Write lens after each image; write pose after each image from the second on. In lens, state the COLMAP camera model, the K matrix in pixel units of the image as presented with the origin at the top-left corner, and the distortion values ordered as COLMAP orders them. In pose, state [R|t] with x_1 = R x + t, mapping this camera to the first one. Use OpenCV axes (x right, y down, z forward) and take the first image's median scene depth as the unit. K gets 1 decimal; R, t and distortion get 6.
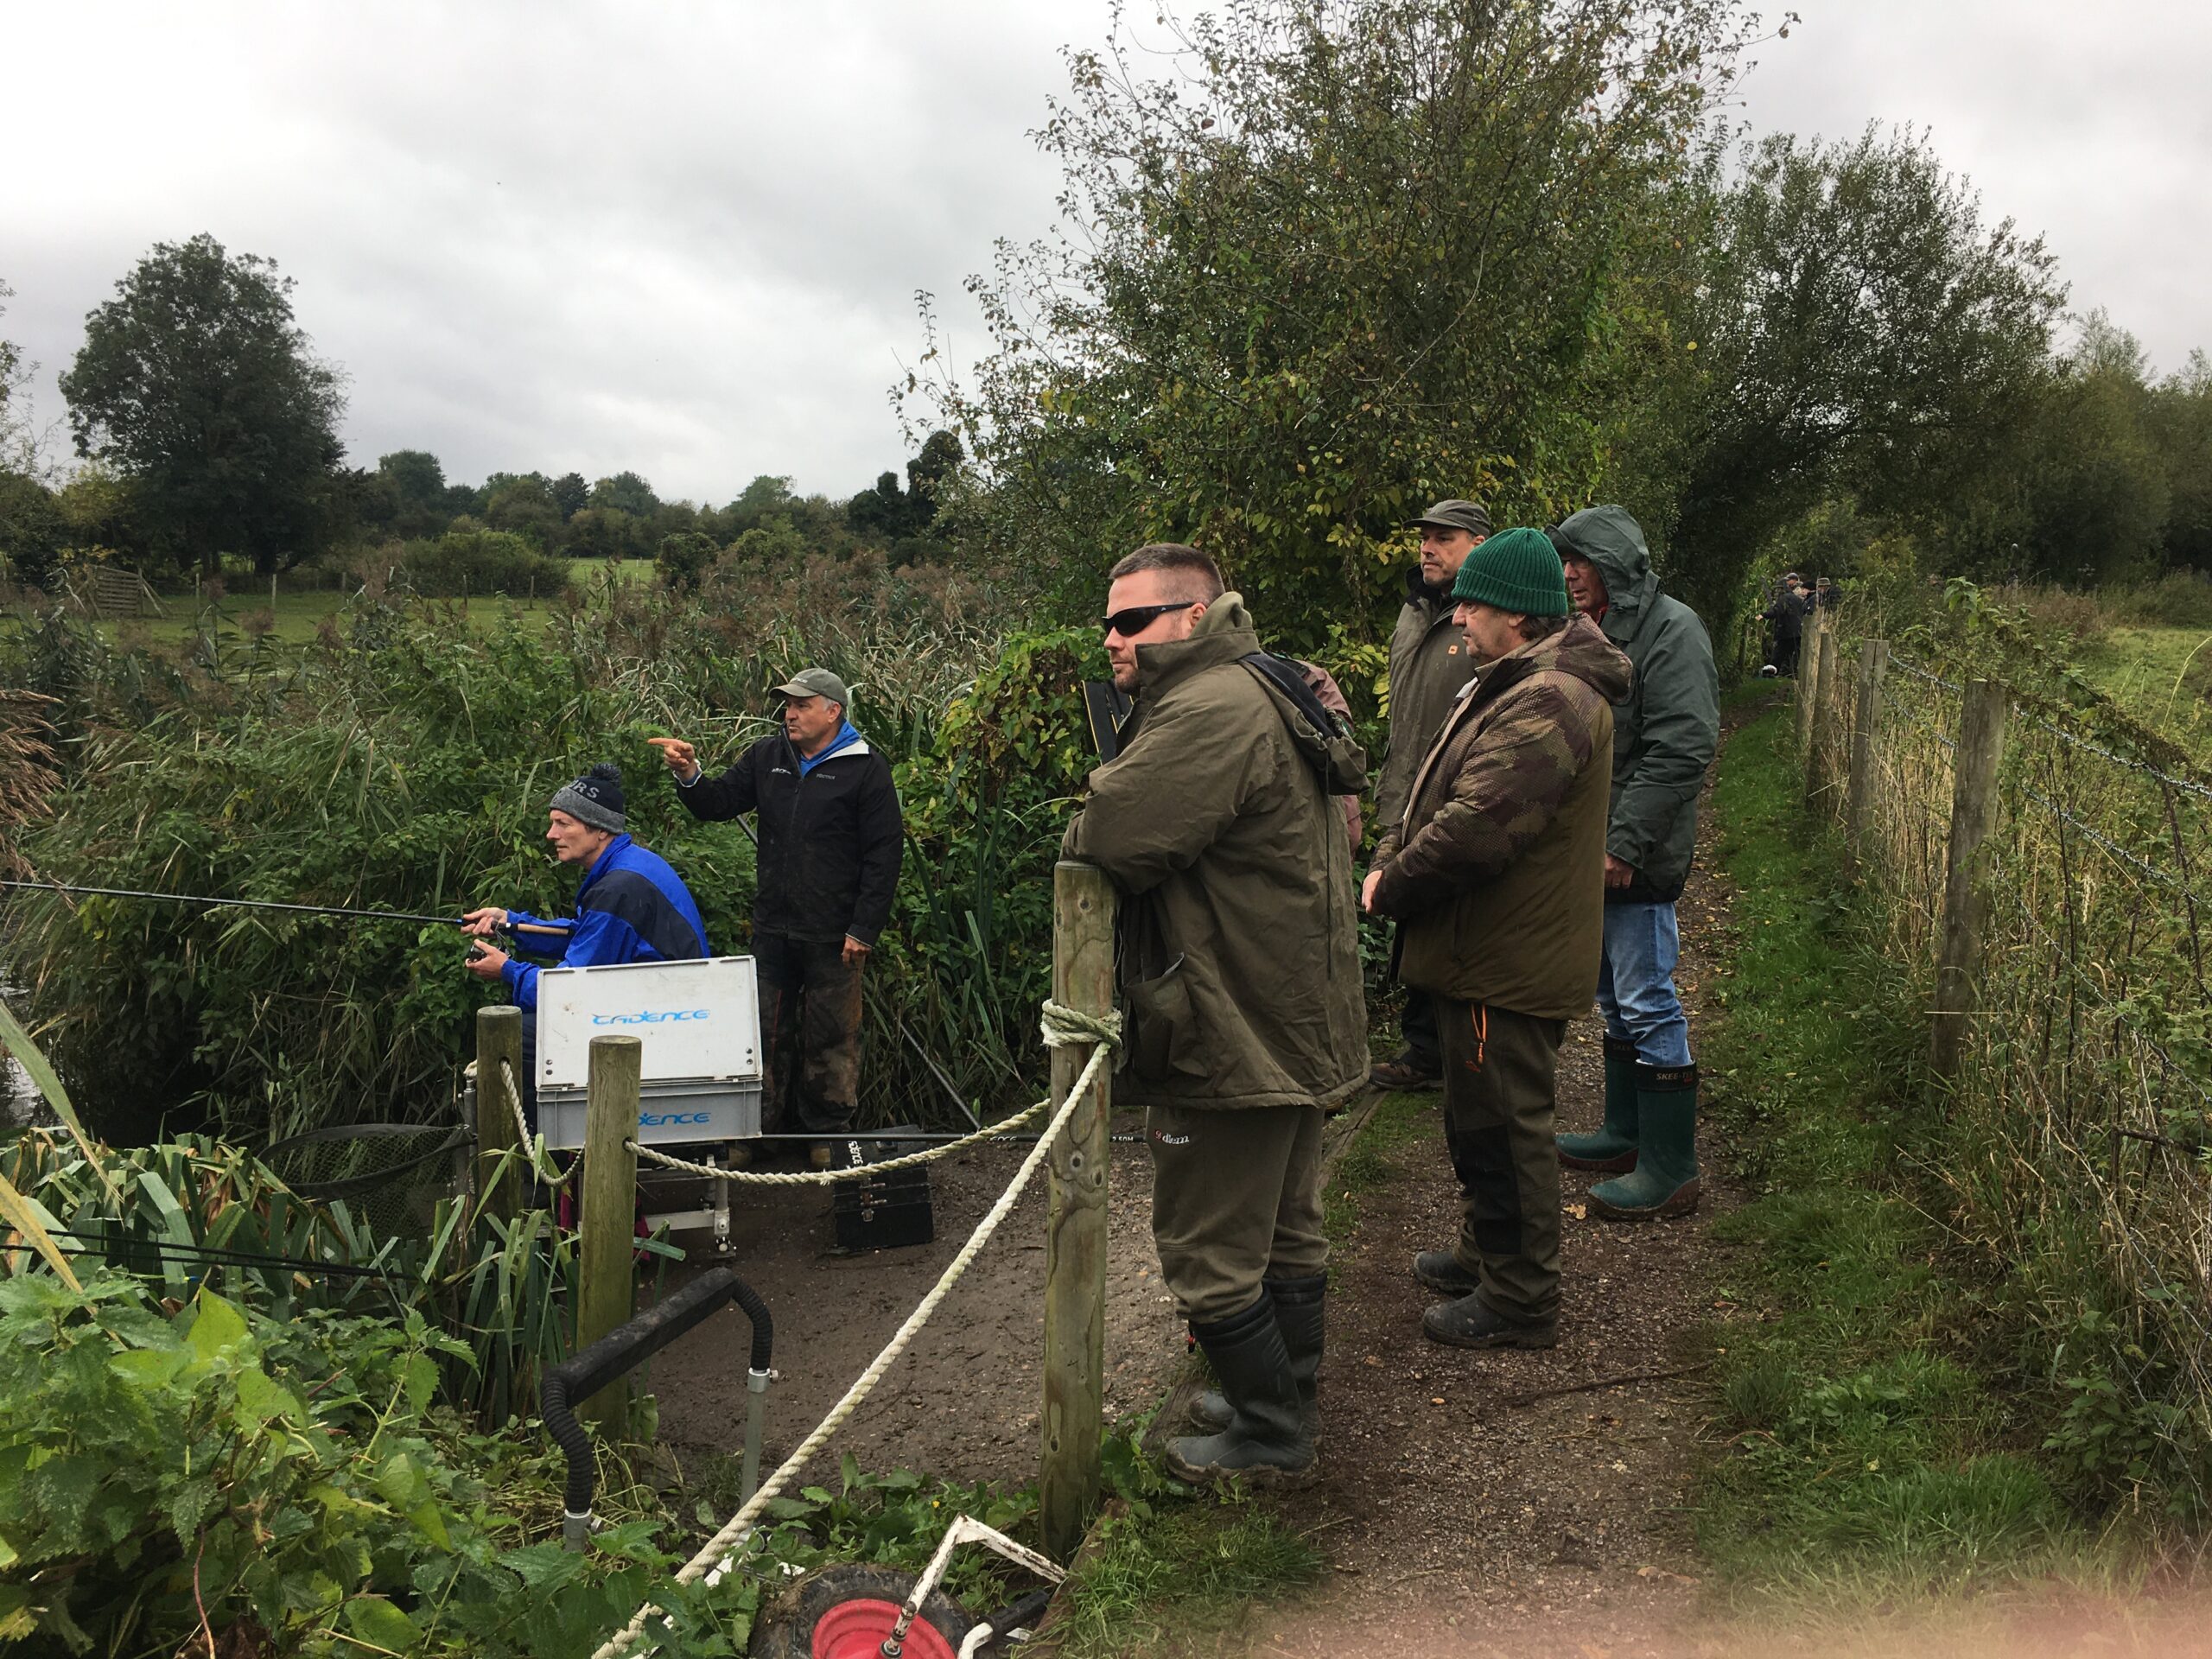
lens RADIAL K [[1895.1, 0, 1083.1], [0, 1895.1, 842.0], [0, 0, 1]] dist [0.069526, -0.000625]
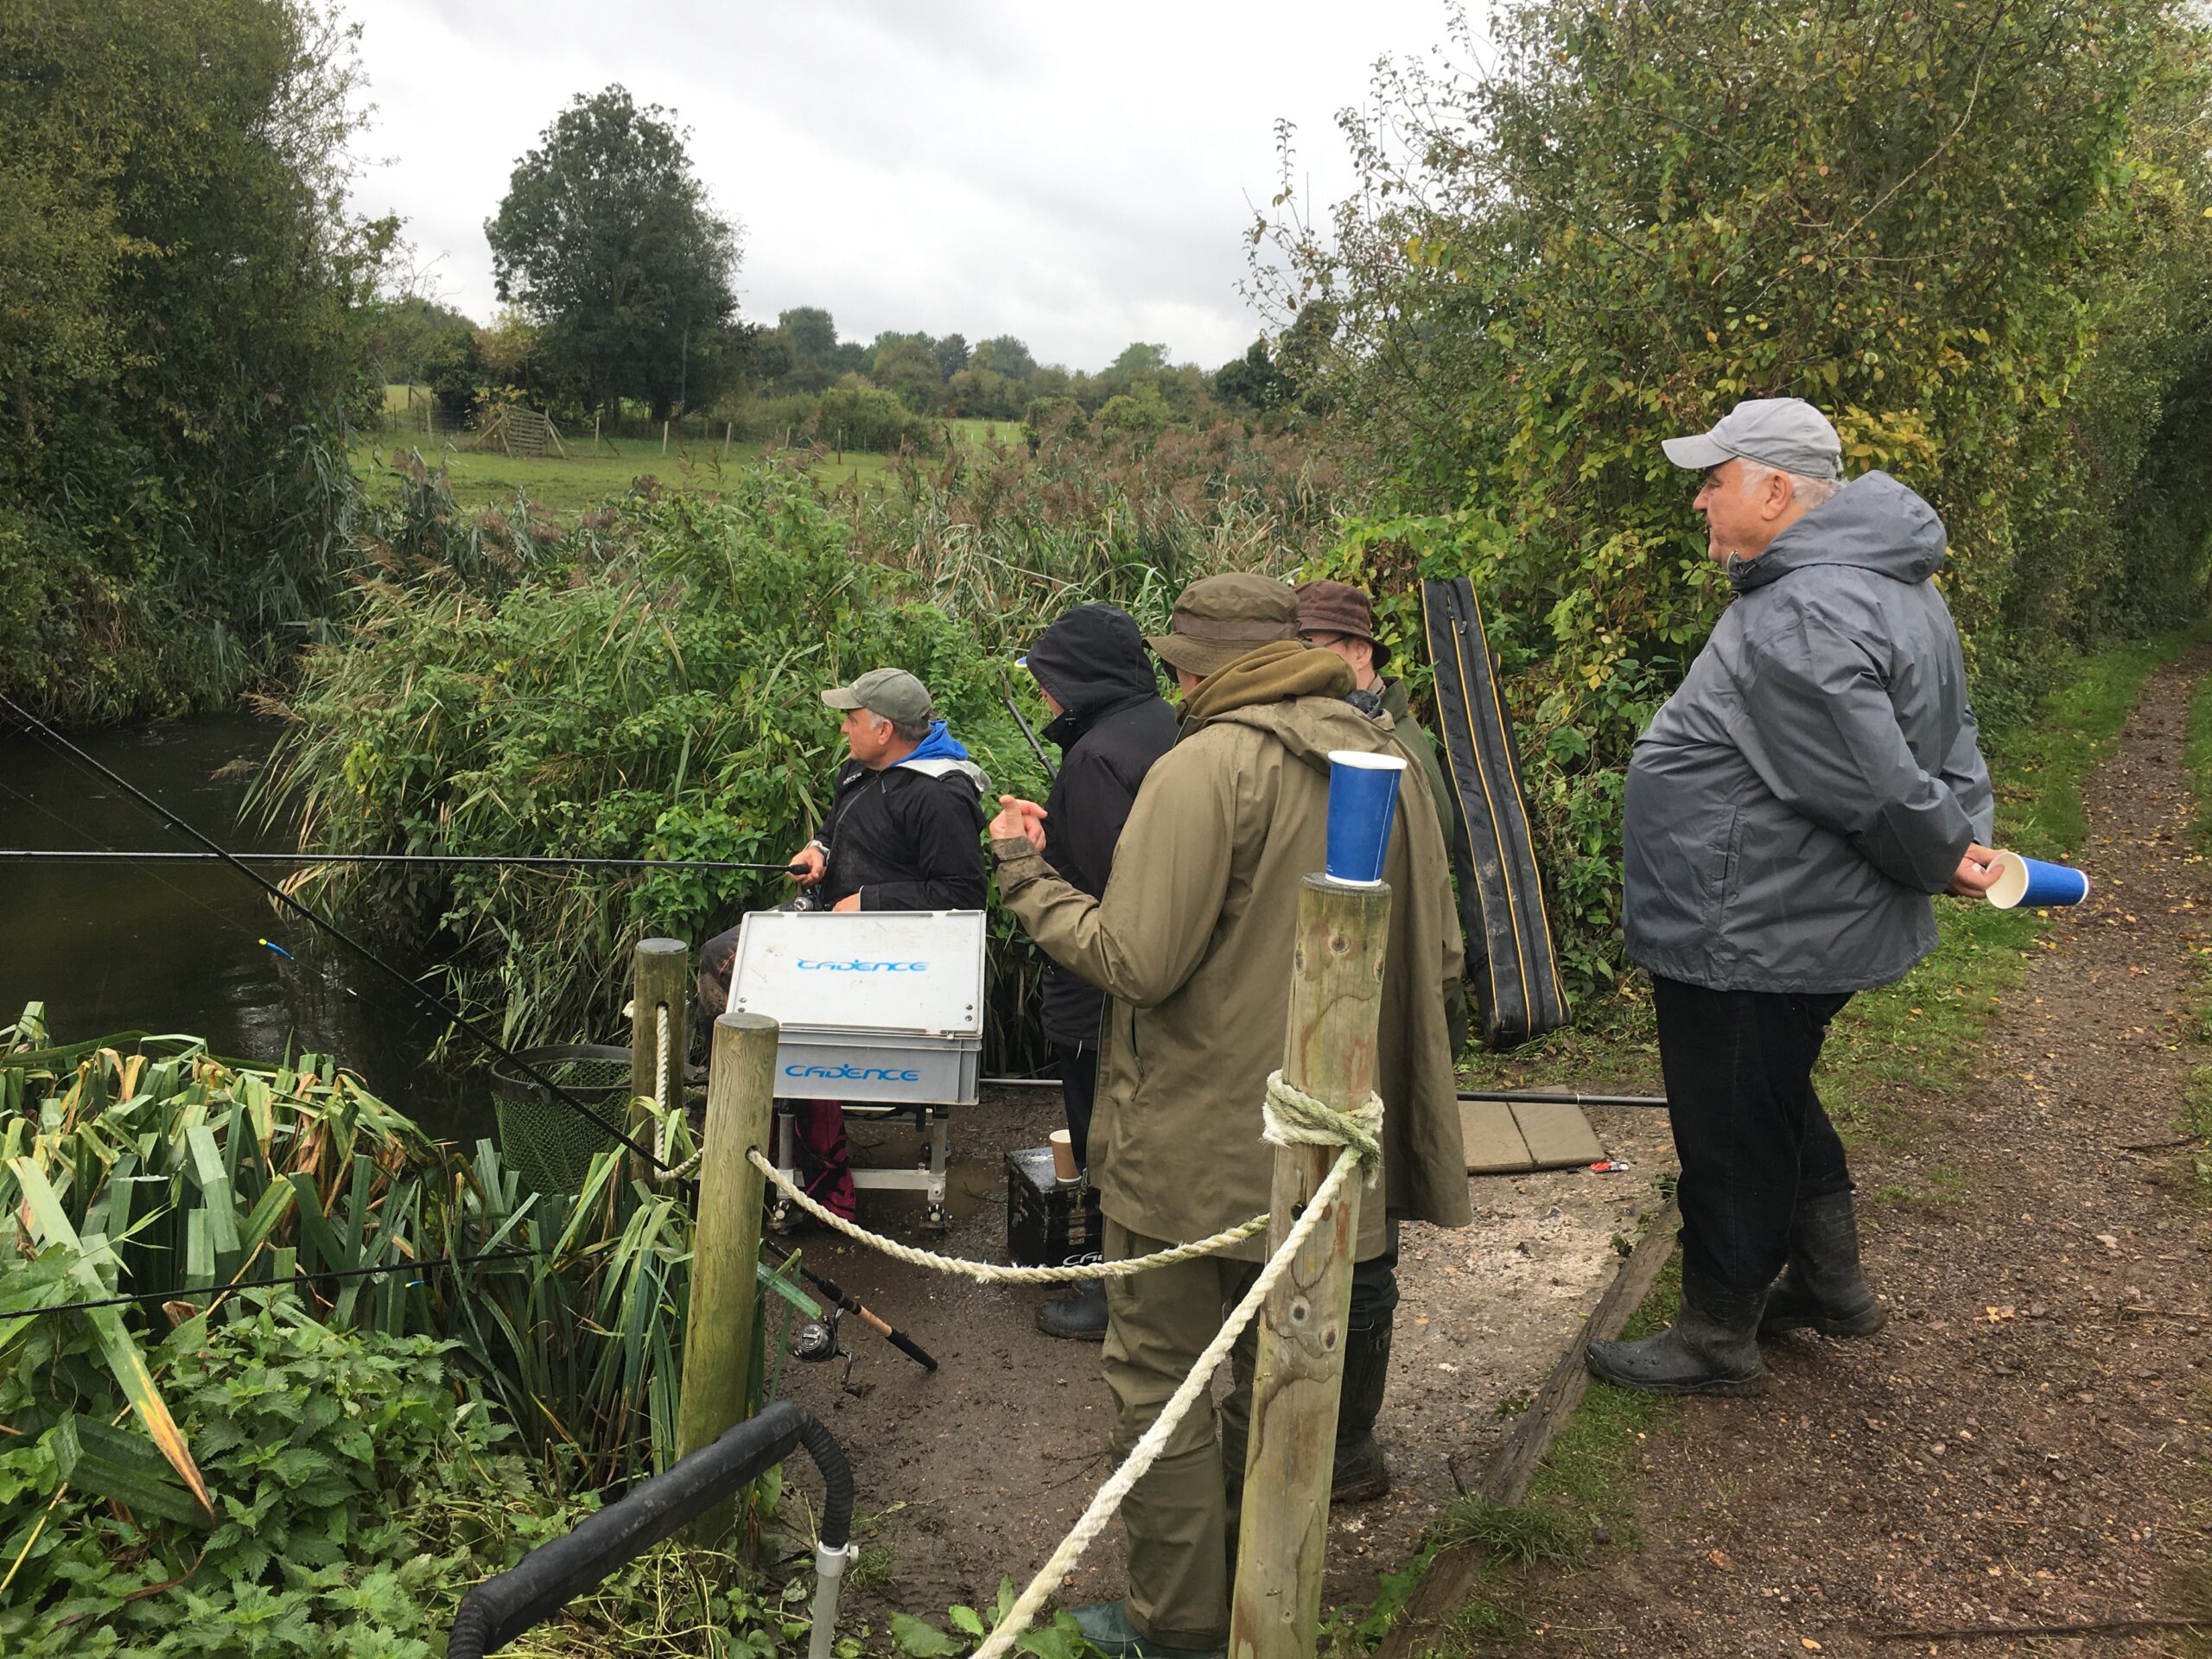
lens RADIAL K [[1895.1, 0, 1083.1], [0, 1895.1, 842.0], [0, 0, 1]] dist [0.069526, -0.000625]
pose [[0.981105, 0.083797, -0.174386, 0.009288], [-0.072496, 0.994894, 0.070210, -0.015582], [0.179379, -0.056241, 0.982171, 0.116252]]
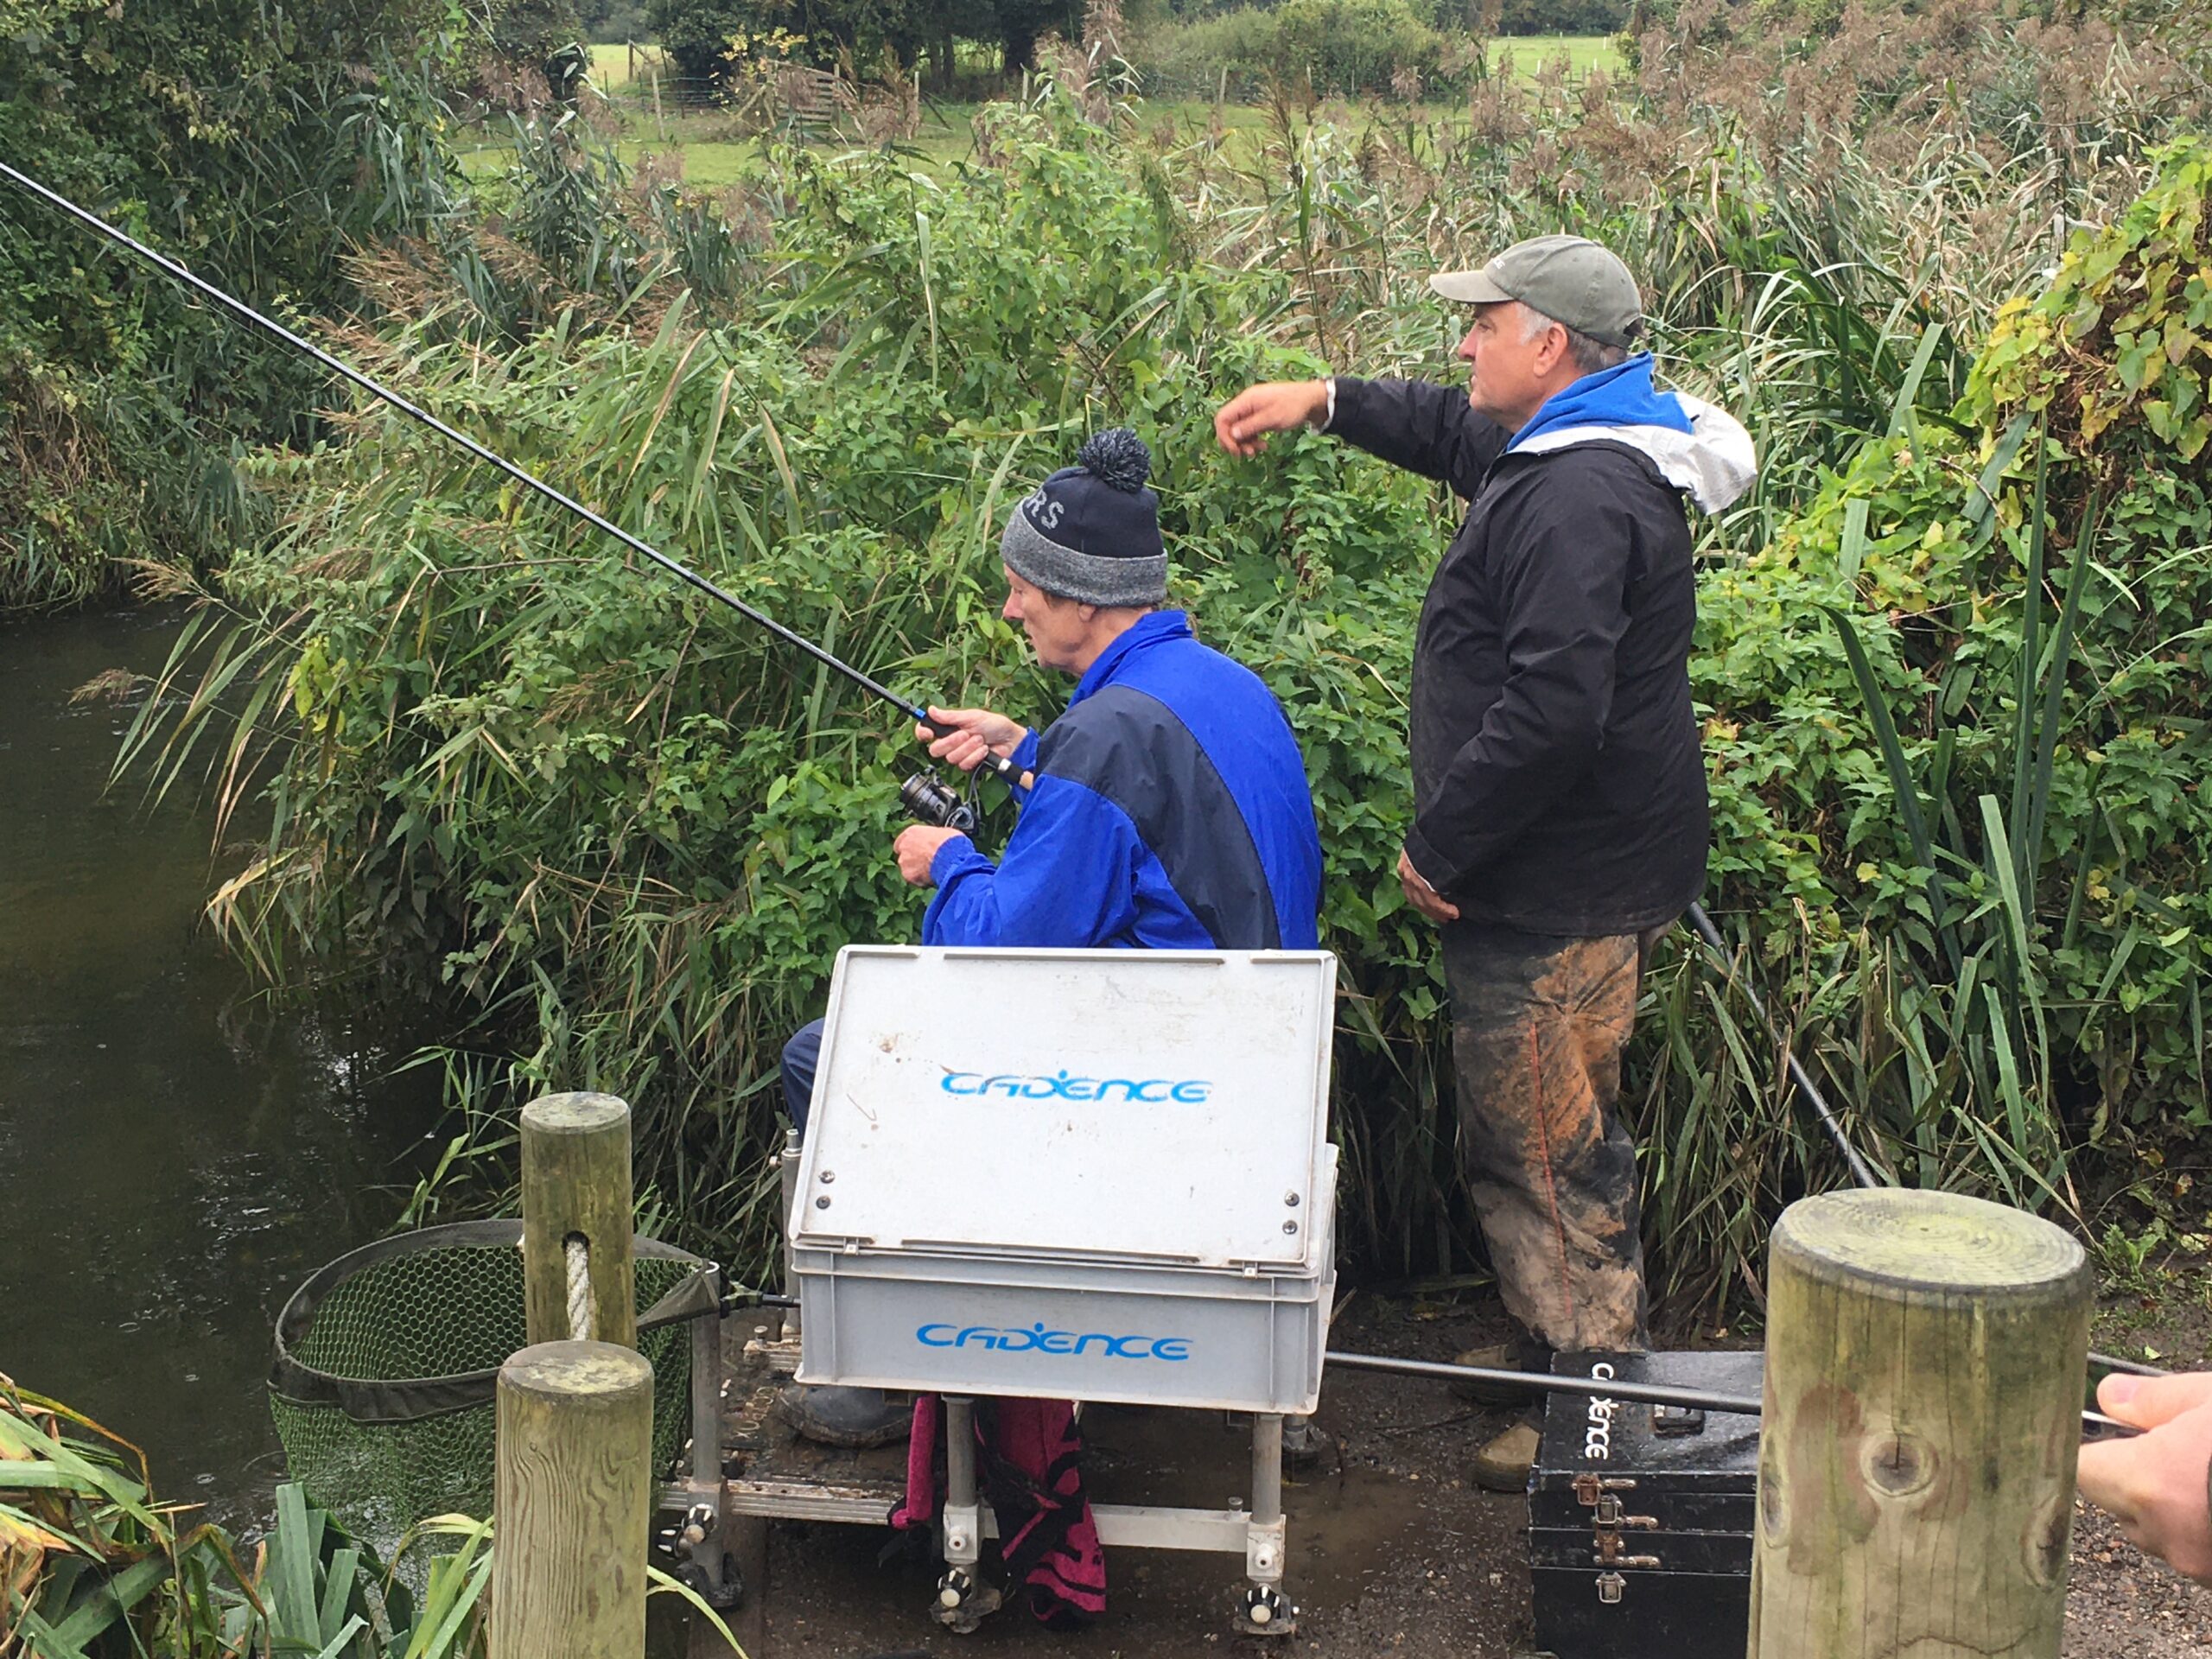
lens RADIAL K [[3143.5, 0, 1106.0], [0, 3143.5, 829.5], [0, 0, 1]] dist [0.098606, -0.058028]
pose [[0.929070, 0.076127, -0.361986, 0.013502], [-0.040250, 0.993588, 0.105651, -0.022307], [0.367708, -0.083587, 0.926177, 0.238432]]
